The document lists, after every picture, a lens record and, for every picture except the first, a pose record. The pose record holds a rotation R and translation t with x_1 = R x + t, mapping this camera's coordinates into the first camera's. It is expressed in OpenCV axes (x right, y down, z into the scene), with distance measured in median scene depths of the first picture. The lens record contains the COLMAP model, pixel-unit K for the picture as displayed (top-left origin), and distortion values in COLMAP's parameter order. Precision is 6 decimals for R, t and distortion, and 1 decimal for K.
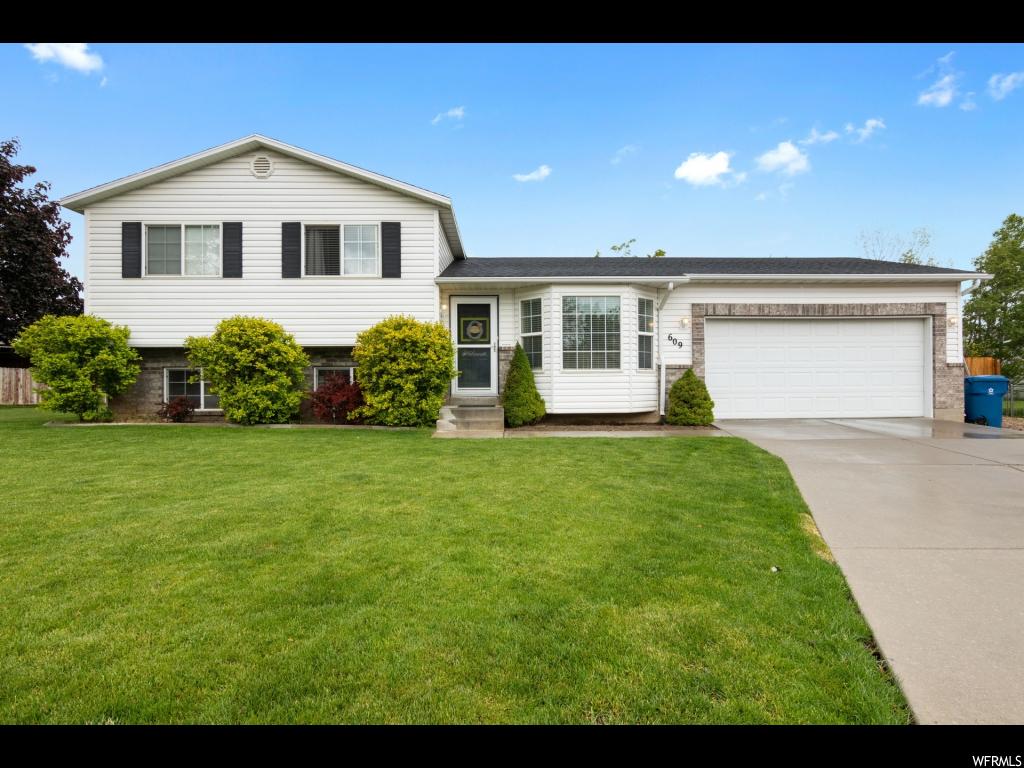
lens RADIAL K [[519.9, 0, 512.1], [0, 519.9, 387.8], [0, 0, 1]] dist [0.000924, -0.000130]
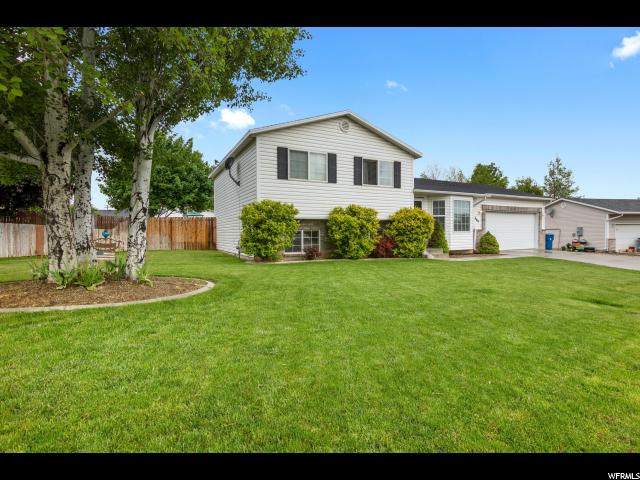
lens RADIAL K [[324.9, 0, 320.1], [0, 324.9, 242.4], [0, 0, 1]] dist [0.000924, -0.000130]
pose [[0.891463, -0.016115, 0.452807, -1.111739], [0.019118, 0.999815, -0.002056, 0.005597], [-0.452690, 0.010490, 0.891606, -0.028644]]
